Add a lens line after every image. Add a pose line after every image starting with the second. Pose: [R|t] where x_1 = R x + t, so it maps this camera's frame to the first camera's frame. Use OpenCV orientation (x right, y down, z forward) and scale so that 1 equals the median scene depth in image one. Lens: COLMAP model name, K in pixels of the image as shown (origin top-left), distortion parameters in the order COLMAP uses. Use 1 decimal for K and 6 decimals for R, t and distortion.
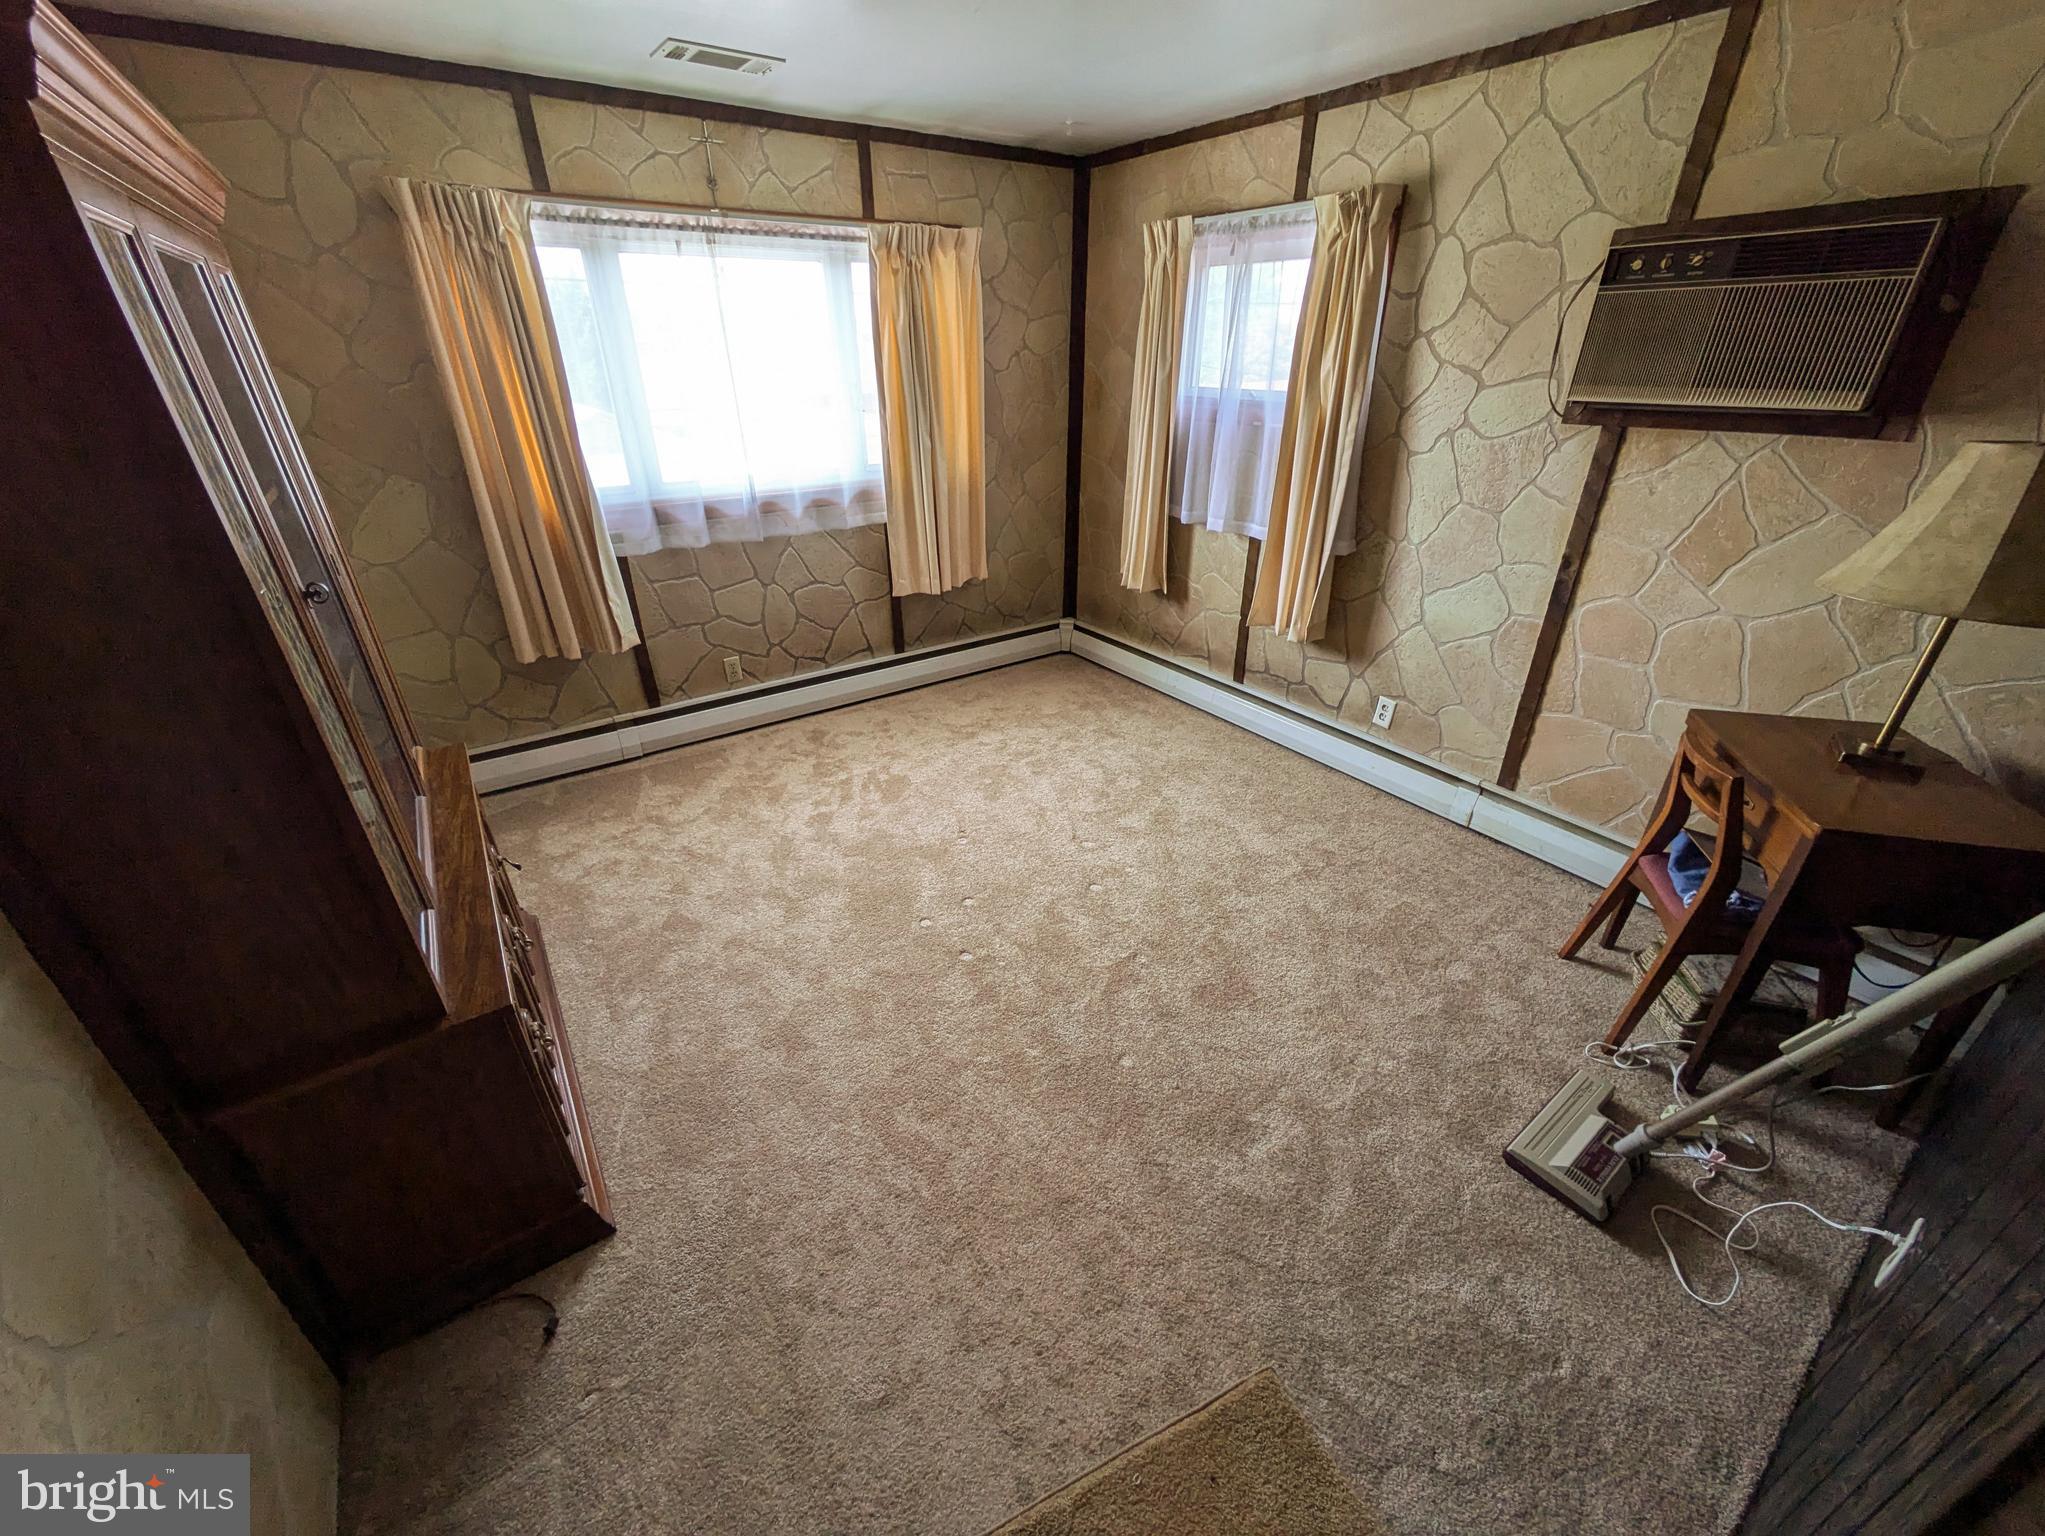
lens RADIAL K [[825.0, 0, 1034.4], [0, 825.0, 773.3], [0, 0, 1]] dist [0.000064, 0.000877]
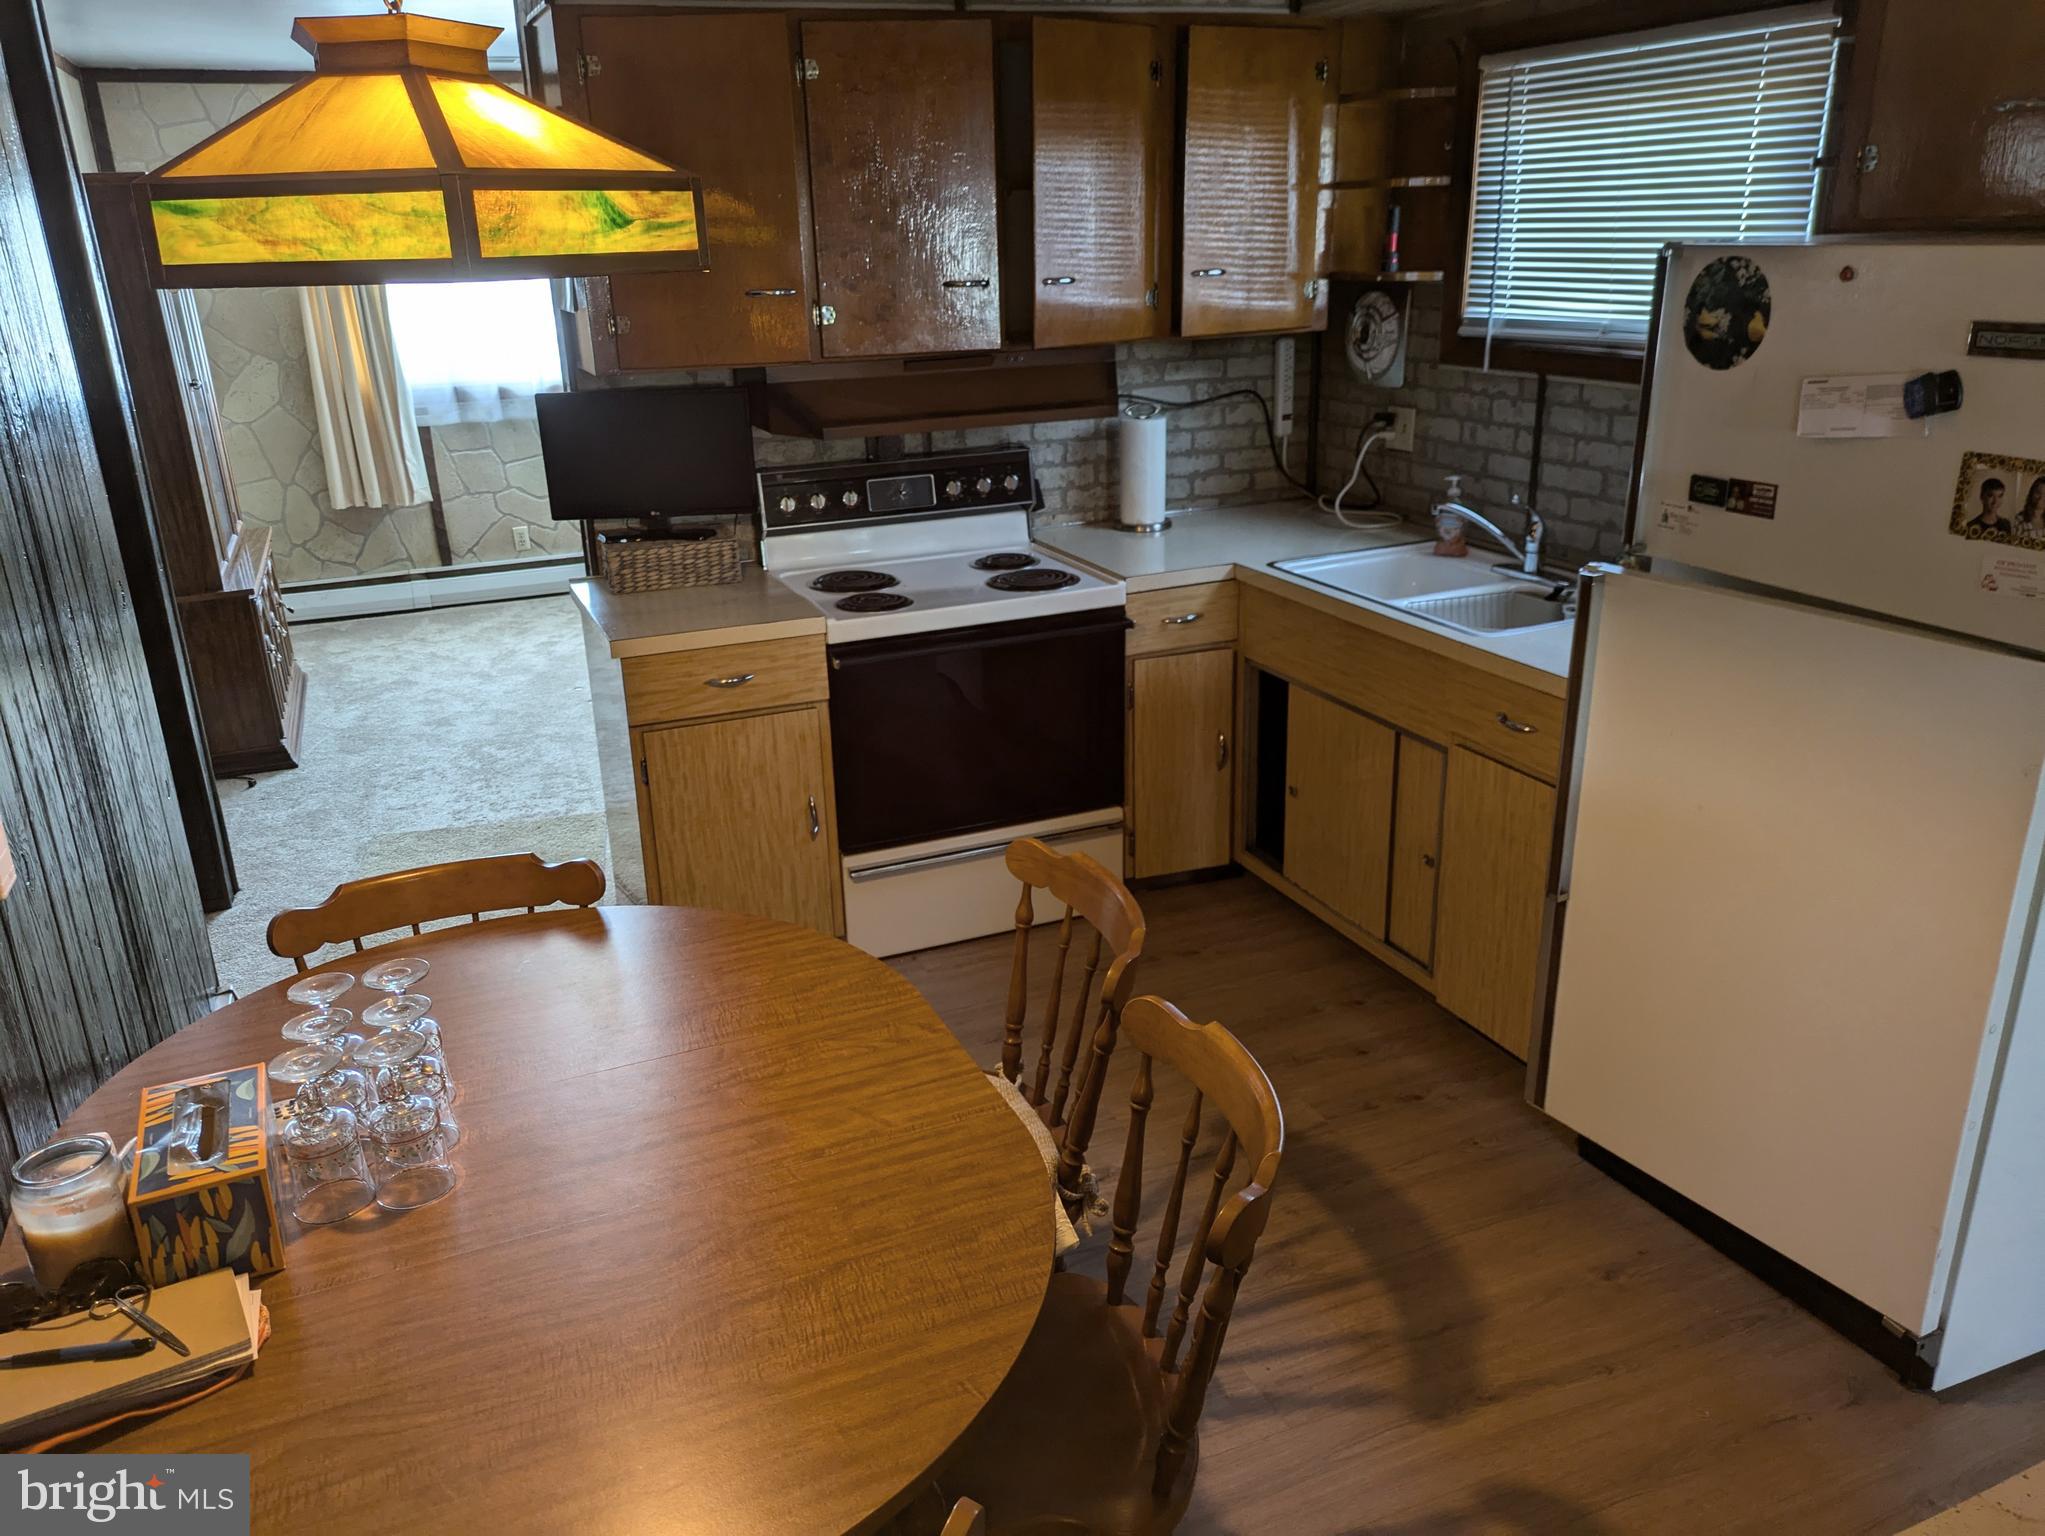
lens RADIAL K [[1566.7, 0, 1012.6], [0, 1566.7, 766.0], [0, 0, 1]] dist [0.031904, 0.005161]
pose [[0.973873, 0.041072, -0.223349, 0.864046], [-0.072886, 0.988008, -0.136119, 0.474104], [0.215080, 0.148842, 0.965187, -0.945735]]
